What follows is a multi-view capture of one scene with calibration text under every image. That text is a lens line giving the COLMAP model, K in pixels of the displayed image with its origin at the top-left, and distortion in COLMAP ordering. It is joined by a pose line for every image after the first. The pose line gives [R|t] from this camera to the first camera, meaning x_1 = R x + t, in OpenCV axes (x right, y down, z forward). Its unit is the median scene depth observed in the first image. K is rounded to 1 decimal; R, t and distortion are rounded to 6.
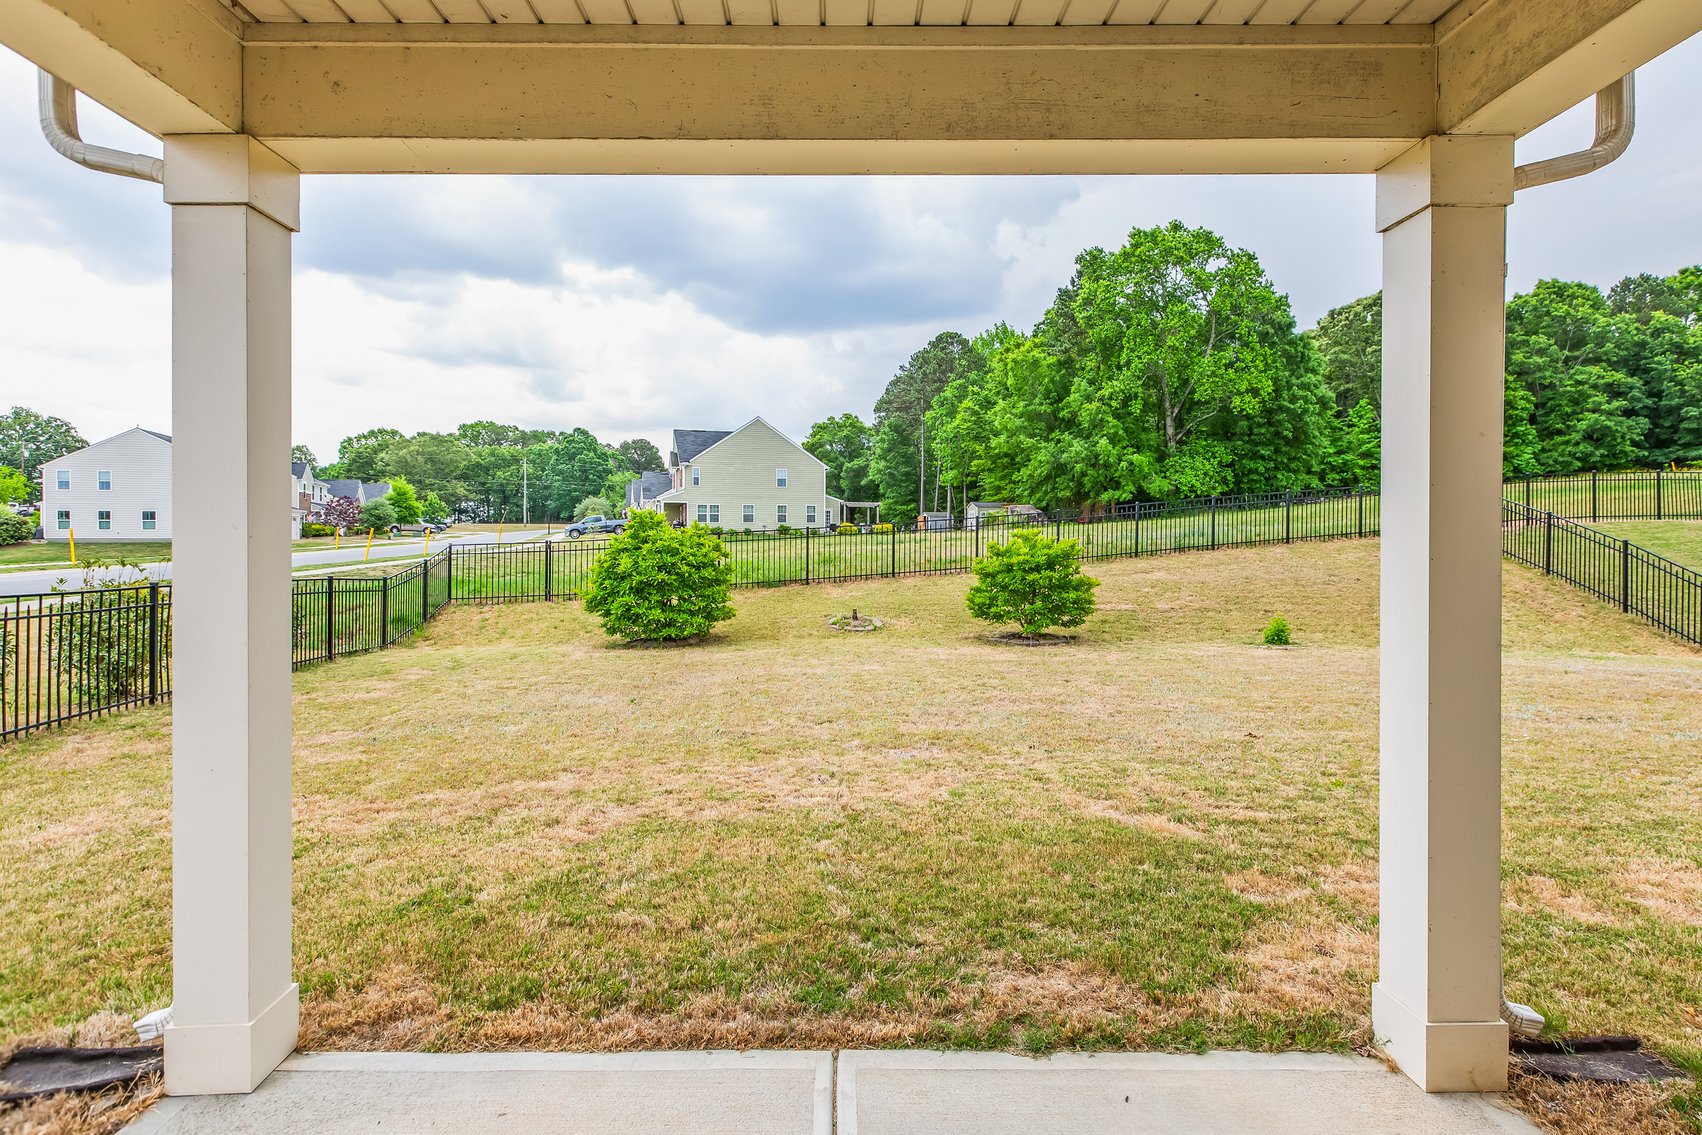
lens RADIAL K [[860.1, 0, 812.6], [0, 860.1, 545.9], [0, 0, 1]] dist [0.000318, 0.001221]
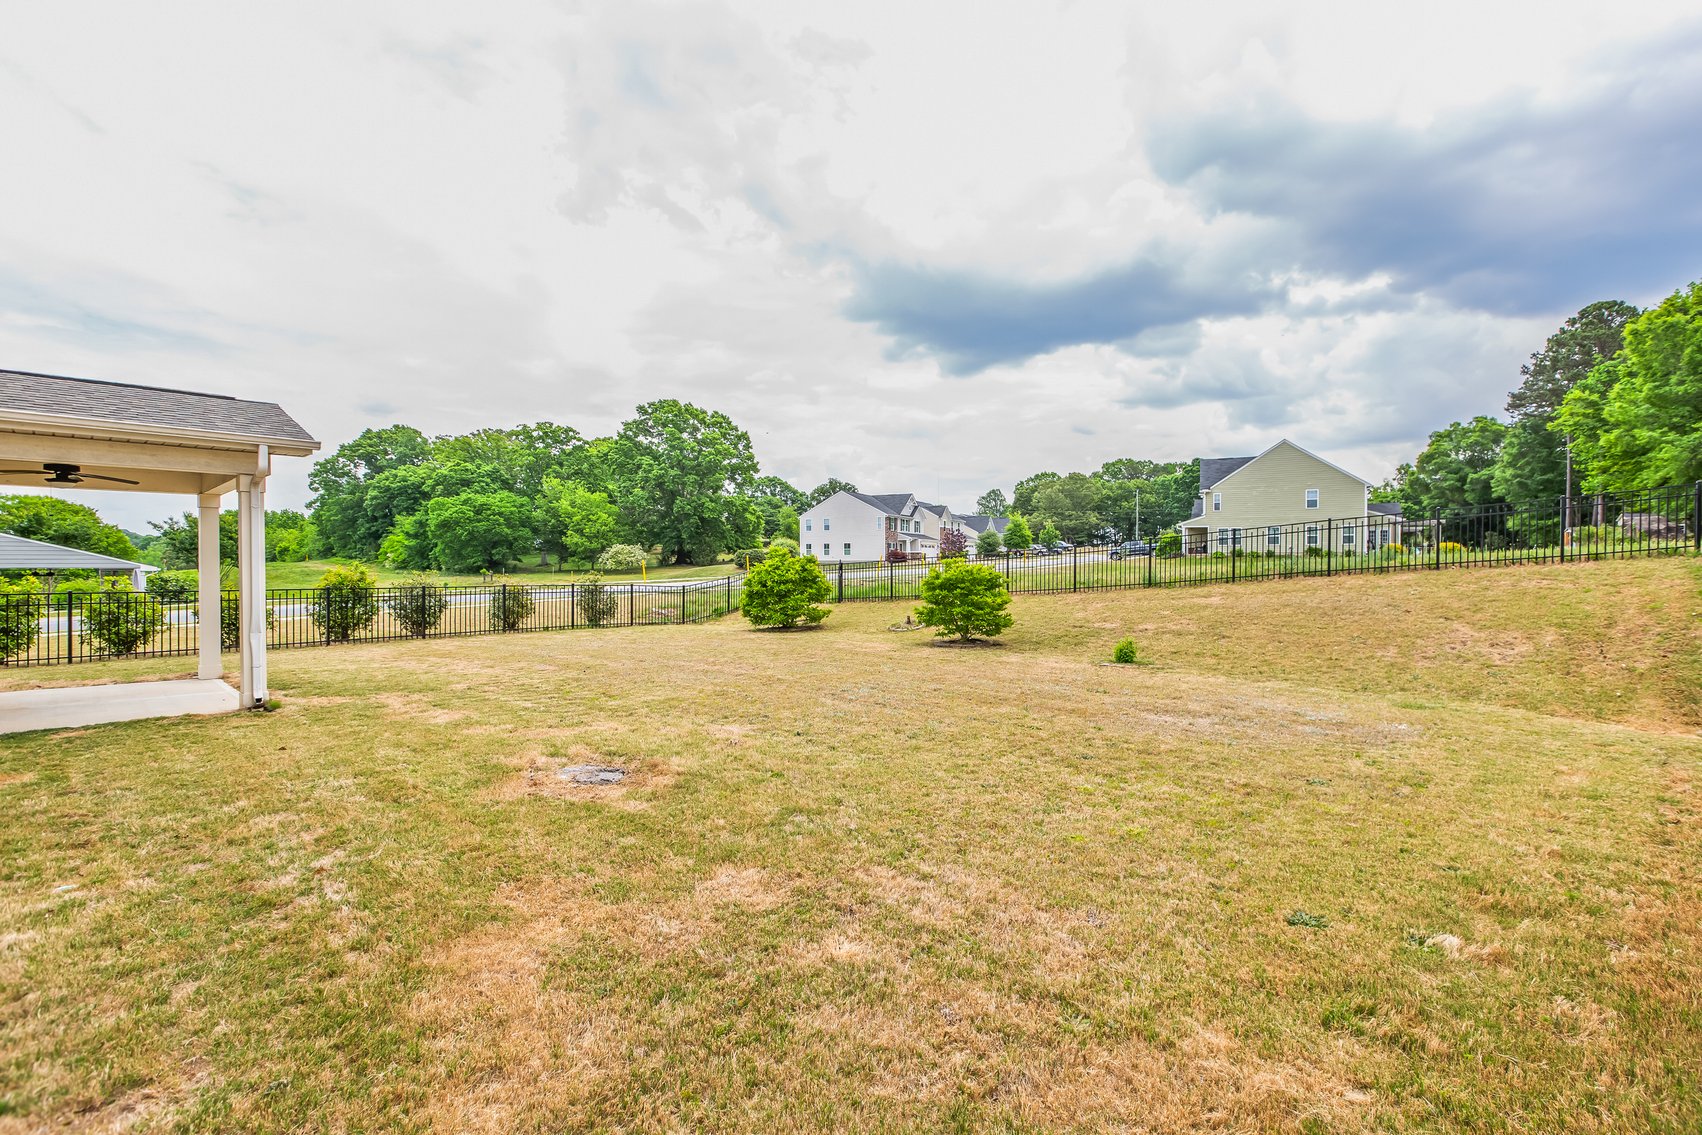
lens RADIAL K [[755.0, 0, 860.4], [0, 755.0, 566.3], [0, 0, 1]] dist [0.000908, 0.000037]
pose [[0.742397, 0.003279, -0.669953, 0.163285], [-0.002873, 0.999994, 0.001712, -0.001318], [0.669954, 0.000654, 0.742402, 0.009987]]
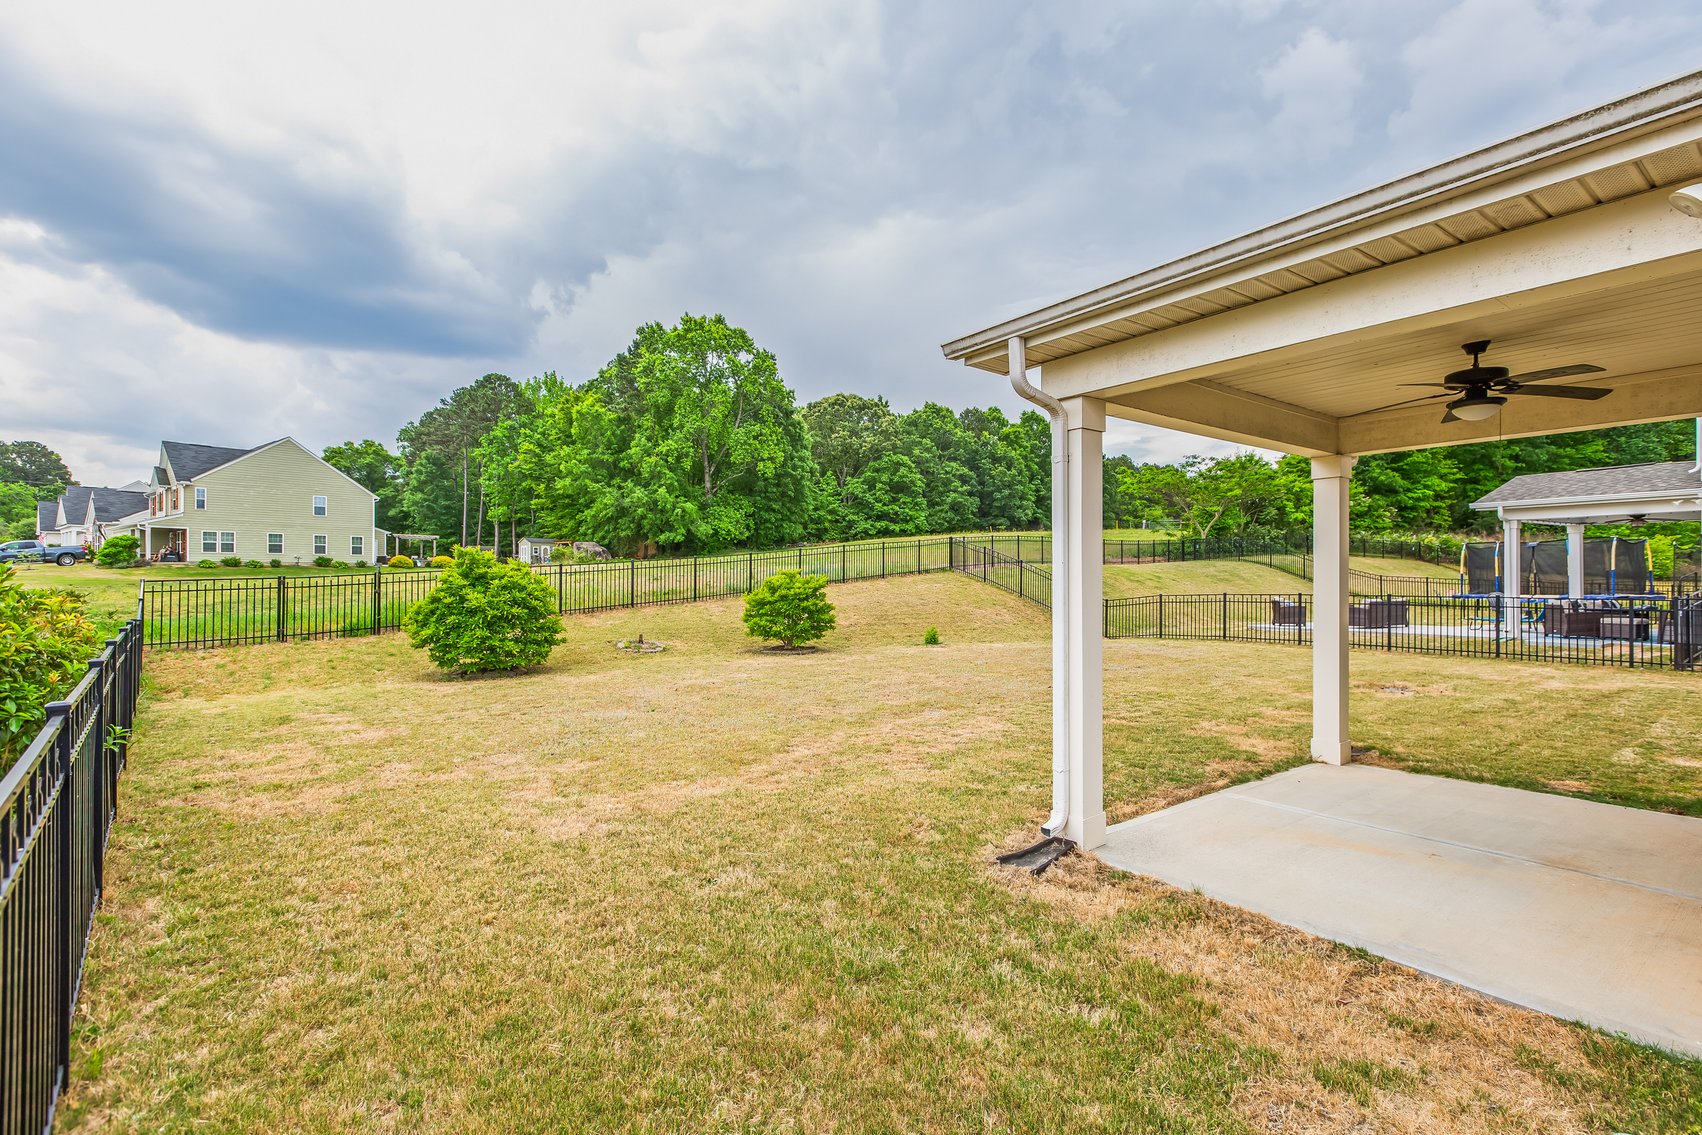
lens RADIAL K [[770.7, 0, 851.0], [0, 770.7, 567.5], [0, 0, 1]] dist [-0.004610, 0.000043]
pose [[0.804462, 0.007162, 0.593962, -0.068034], [0.001094, 0.999908, -0.013538, -0.000776], [-0.594004, 0.011540, 0.804380, -0.005025]]
